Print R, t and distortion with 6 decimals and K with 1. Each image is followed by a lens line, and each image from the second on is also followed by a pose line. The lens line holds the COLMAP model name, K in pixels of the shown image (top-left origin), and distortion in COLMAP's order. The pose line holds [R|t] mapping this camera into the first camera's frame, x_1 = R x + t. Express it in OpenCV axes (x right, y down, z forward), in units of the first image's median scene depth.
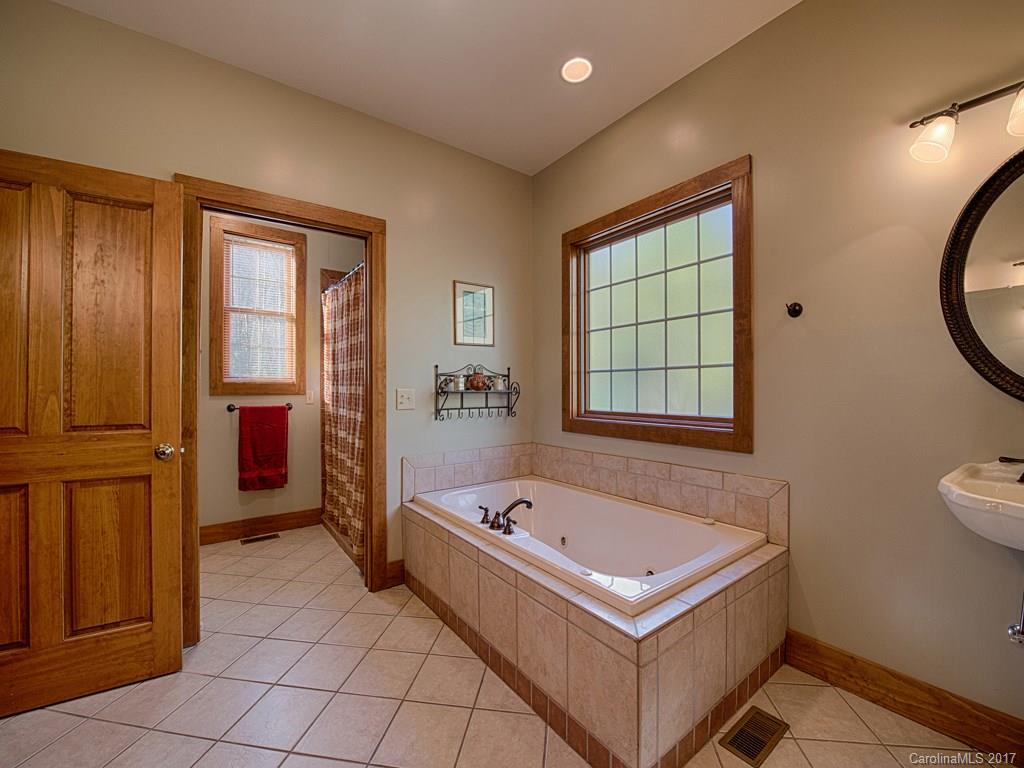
lens RADIAL K [[406.9, 0, 512.2], [0, 406.9, 383.2], [0, 0, 1]] dist [-0.014765, -0.001850]
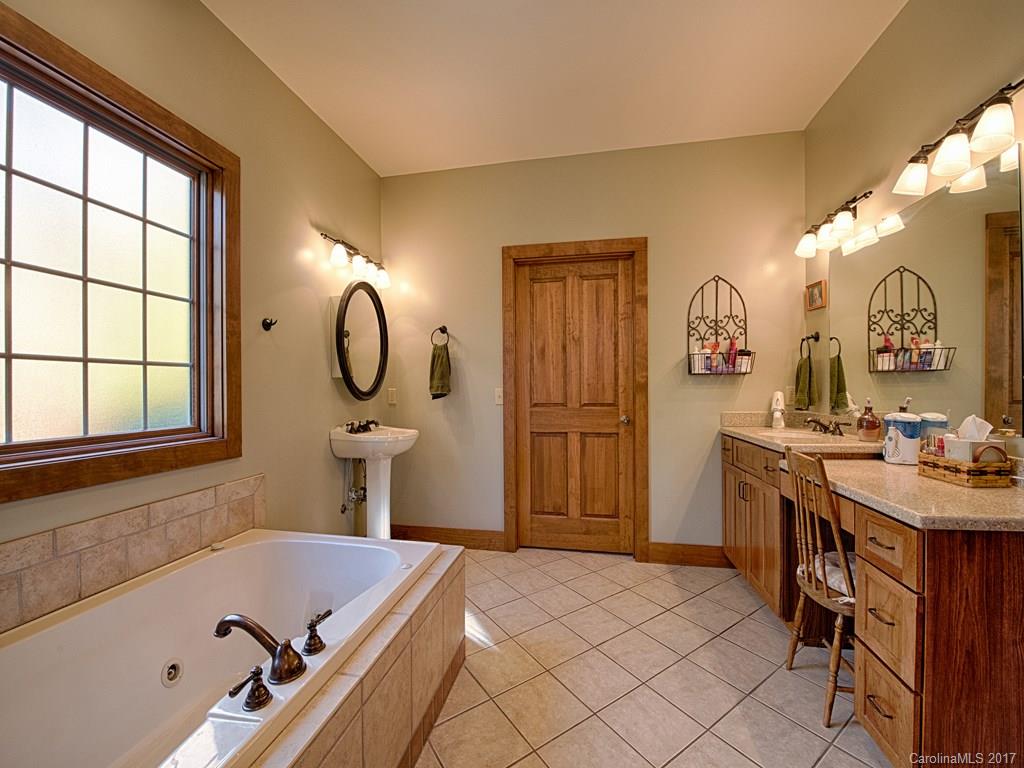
lens RADIAL K [[406.9, 0, 512.1], [0, 406.9, 388.2], [0, 0, 1]] dist [-0.014765, -0.001850]
pose [[-0.642563, 0.011295, 0.766150, -0.566549], [0.006264, 0.999935, -0.009488, 0.016432], [-0.766207, -0.001298, -0.642592, 1.047472]]
